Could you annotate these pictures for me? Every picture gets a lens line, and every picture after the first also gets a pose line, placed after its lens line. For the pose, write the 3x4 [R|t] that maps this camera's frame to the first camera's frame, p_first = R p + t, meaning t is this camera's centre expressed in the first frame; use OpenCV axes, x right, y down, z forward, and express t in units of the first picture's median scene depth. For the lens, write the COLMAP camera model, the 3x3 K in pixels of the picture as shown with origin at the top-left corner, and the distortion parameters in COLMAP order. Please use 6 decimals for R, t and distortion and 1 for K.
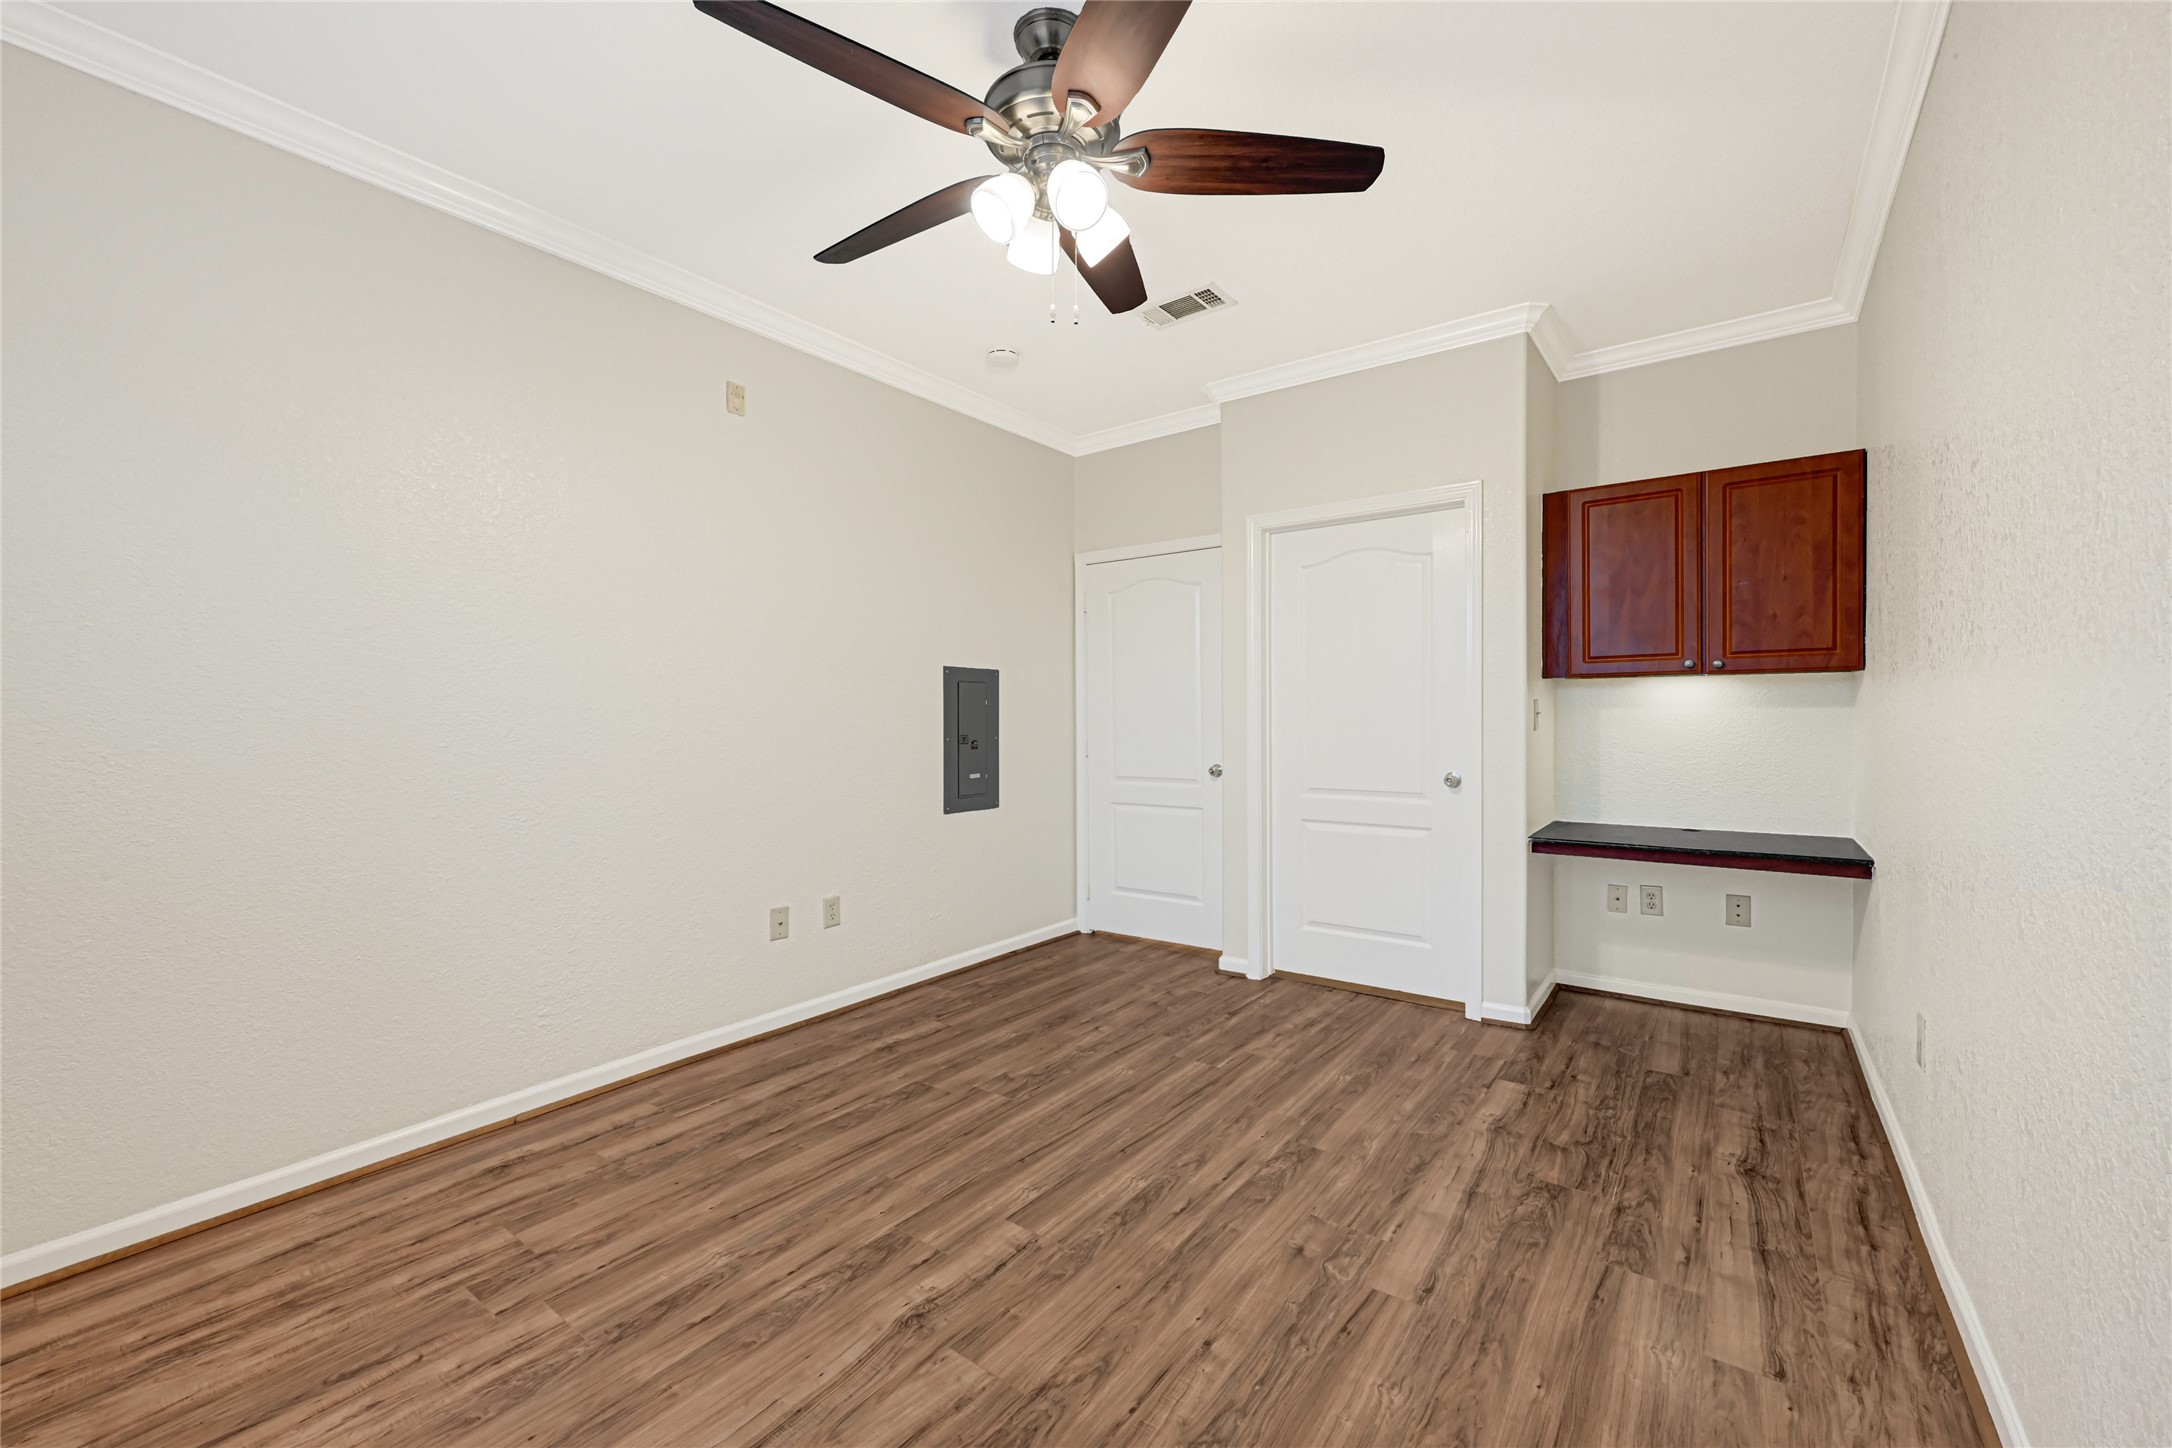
lens RADIAL K [[881.6, 0, 1079.1], [0, 881.6, 728.1], [0, 0, 1]] dist [-0.003509, -0.000956]
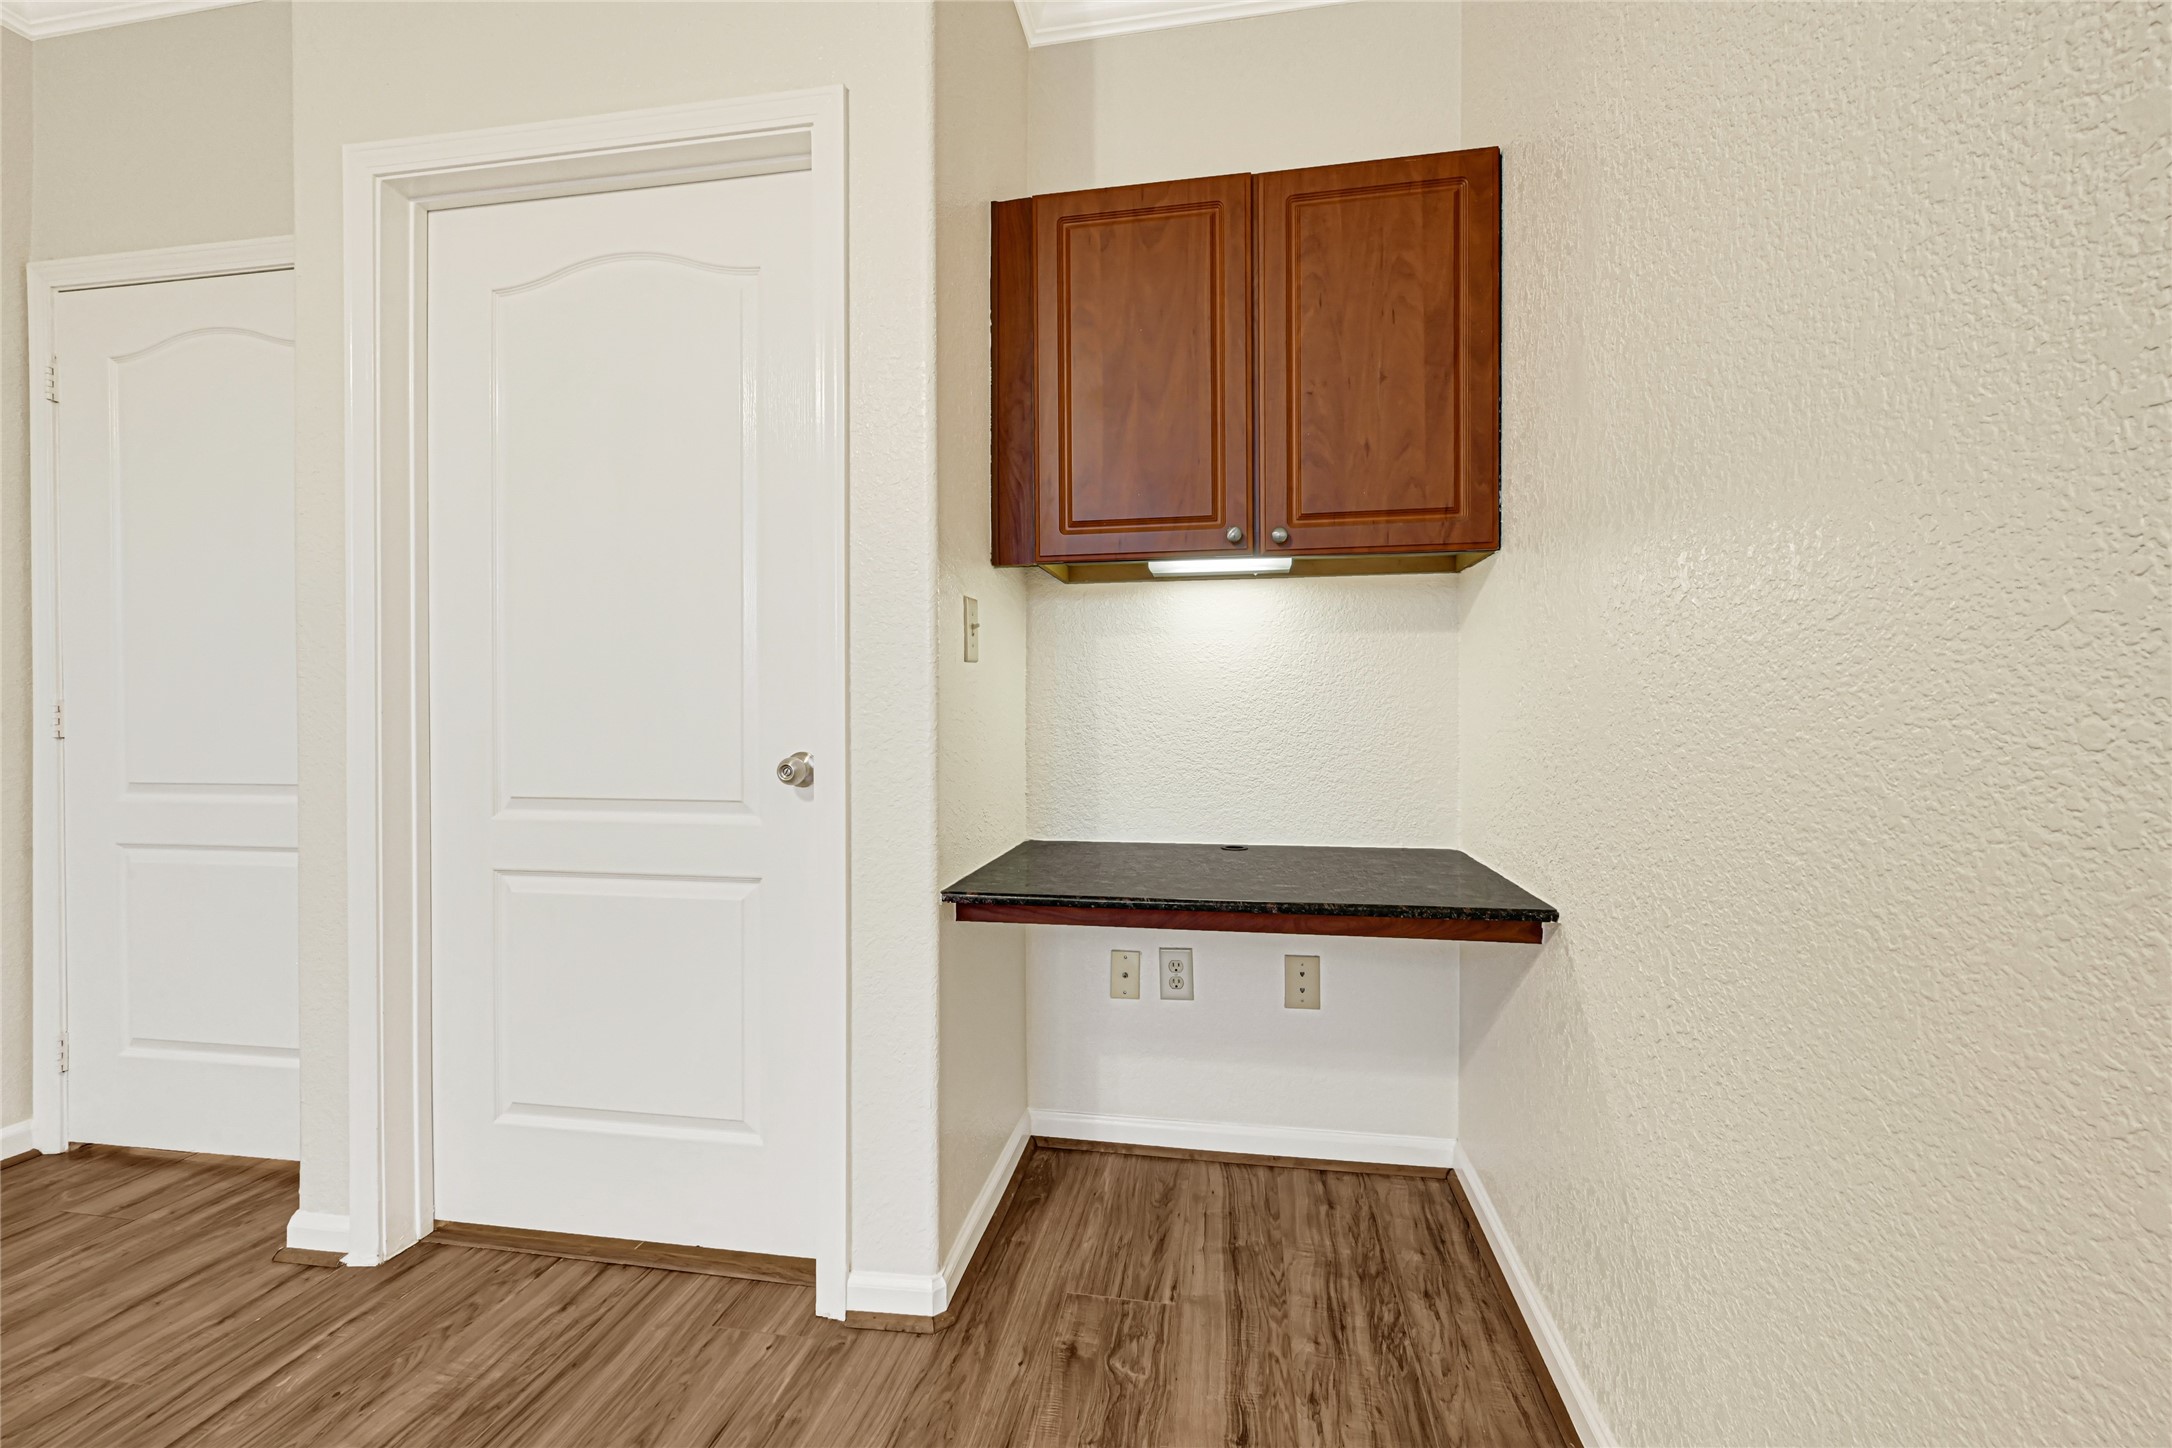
lens RADIAL K [[881.6, 0, 1089.7], [0, 881.6, 720.1], [0, 0, 1]] dist [-0.003509, -0.000956]
pose [[0.890796, -0.001706, 0.454401, 0.422073], [0.003552, 0.999989, -0.003208, 0.042478], [-0.454390, 0.004472, 0.890791, 0.638328]]
